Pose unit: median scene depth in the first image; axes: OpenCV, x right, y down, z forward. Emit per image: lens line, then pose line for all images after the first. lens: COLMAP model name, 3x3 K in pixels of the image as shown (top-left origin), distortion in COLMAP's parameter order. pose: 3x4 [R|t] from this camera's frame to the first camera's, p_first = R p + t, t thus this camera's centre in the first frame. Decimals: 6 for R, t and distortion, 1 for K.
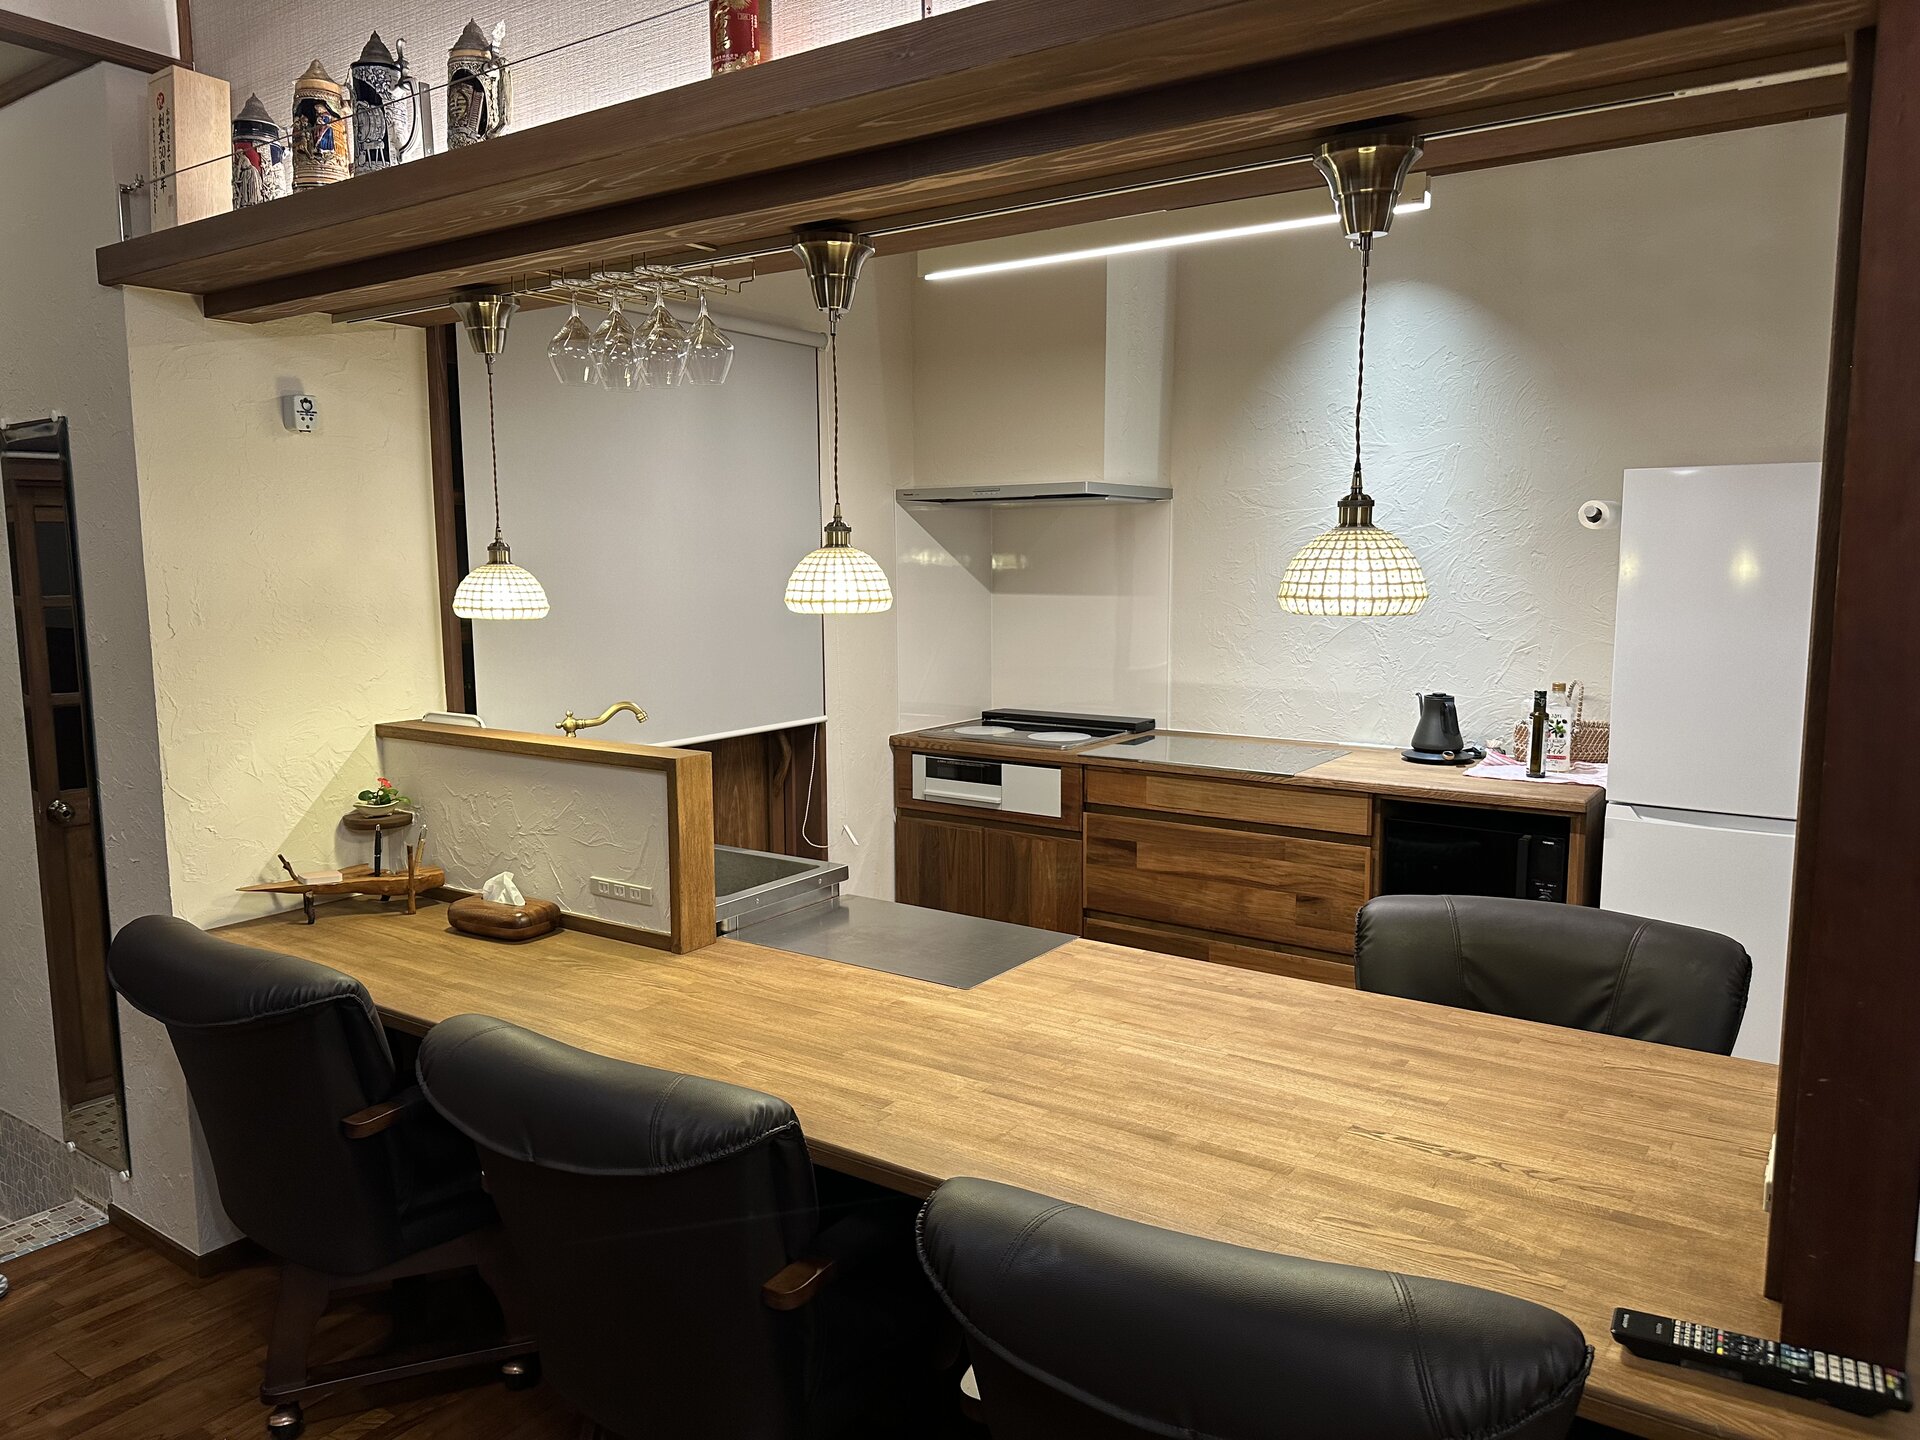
lens RADIAL K [[1337.1, 0, 960.0], [0, 1337.1, 720.0], [0, 0, 1]] dist [0.108172, -0.139581]
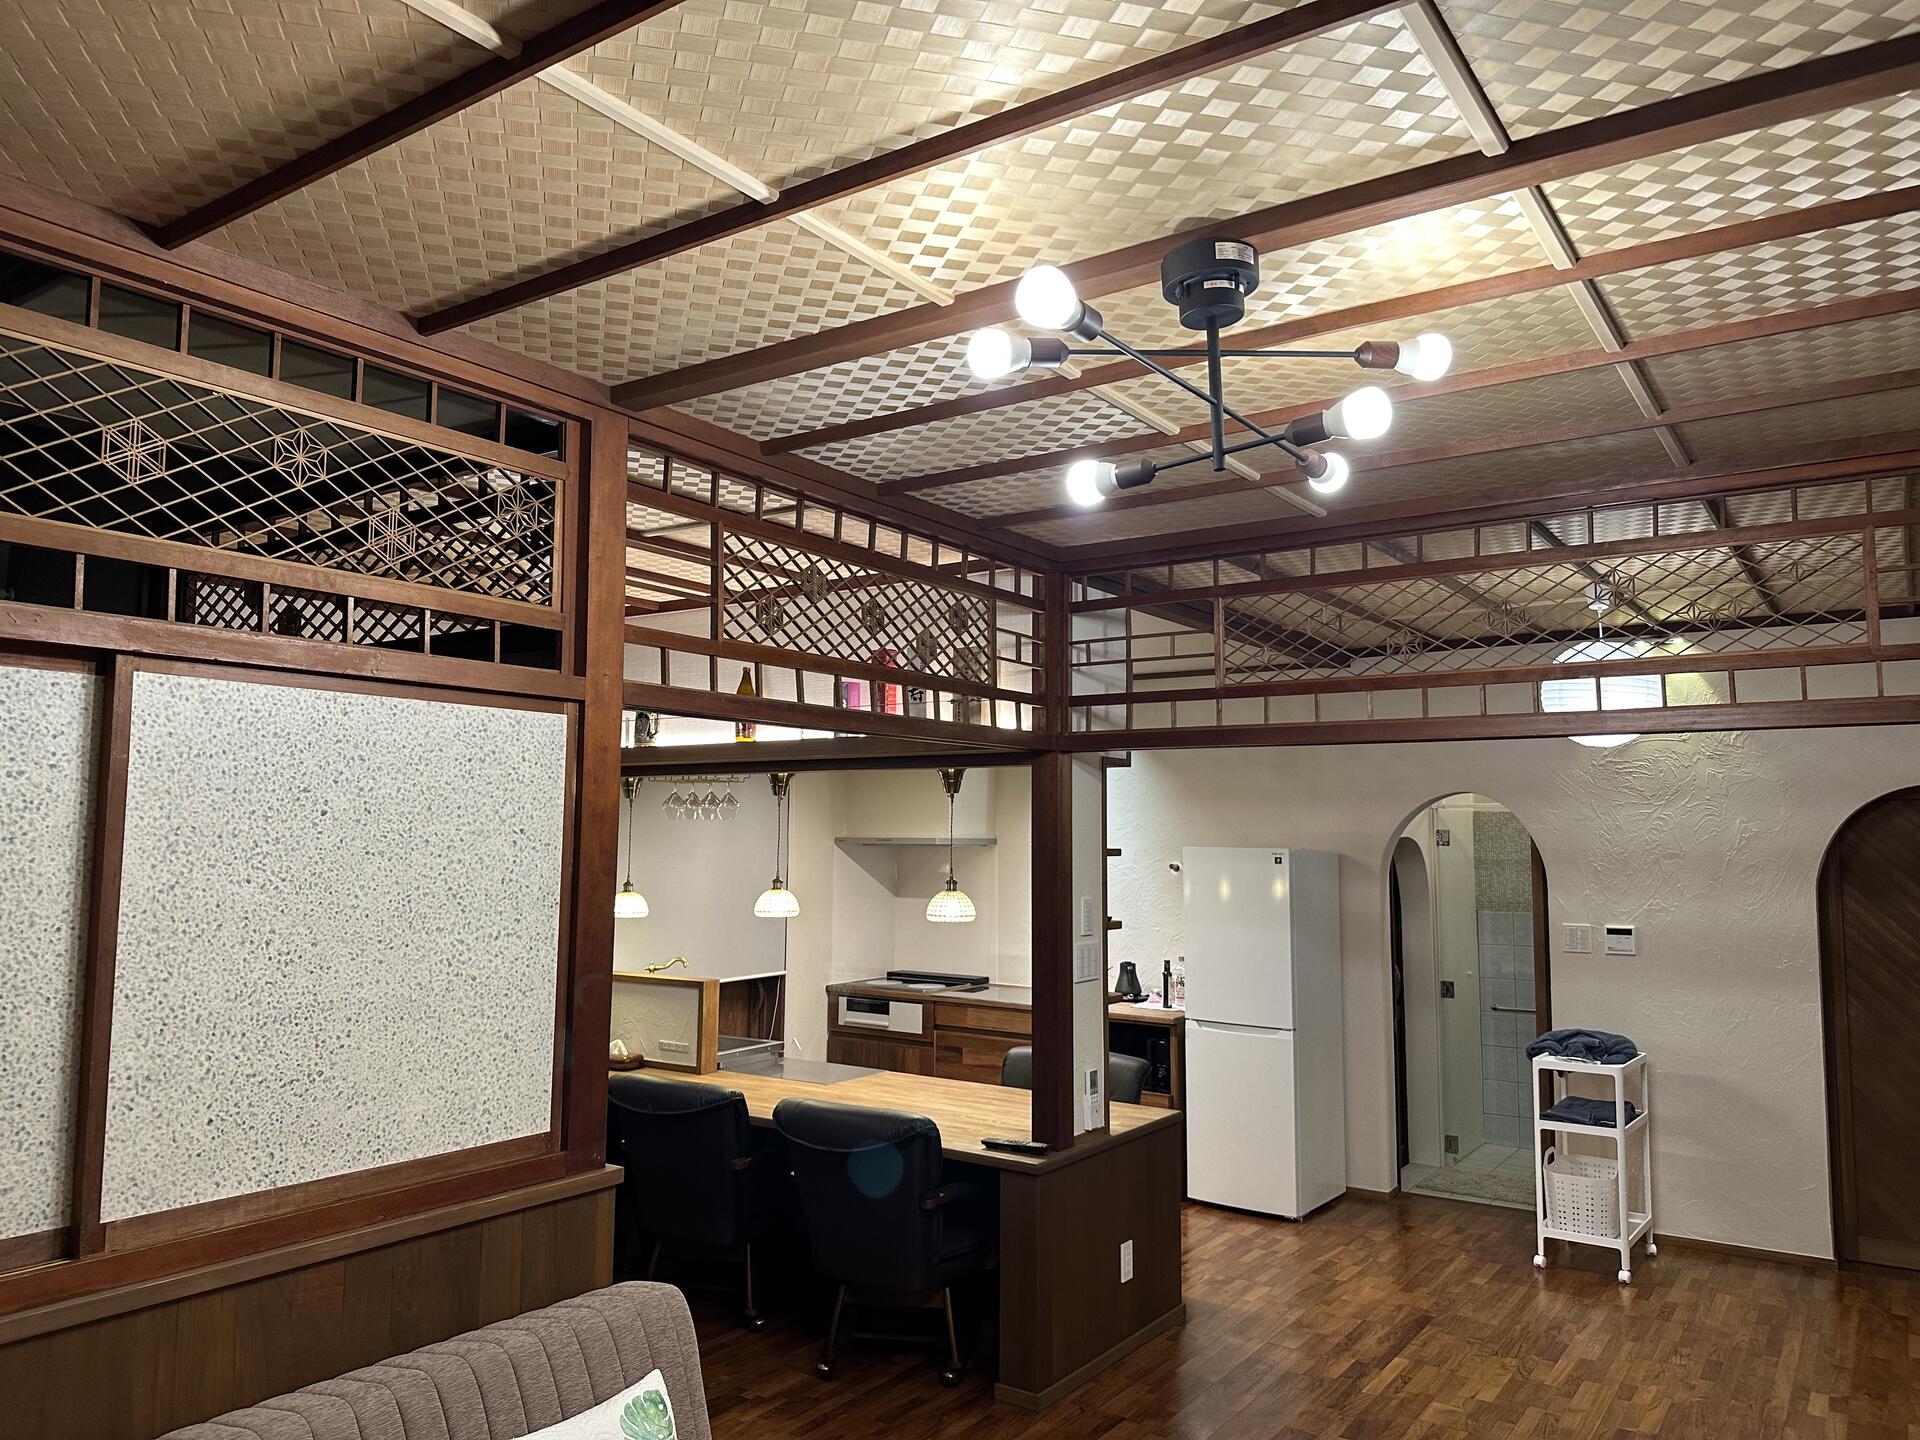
lens RADIAL K [[1392.1, 0, 960.0], [0, 1392.1, 720.0], [0, 0, 1]] dist [0.004708, -0.023983]
pose [[0.999834, 0.010702, -0.014730, 0.164134], [-0.013444, 0.979518, -0.200906, 0.042088], [0.012279, 0.201071, 0.979500, -0.907244]]
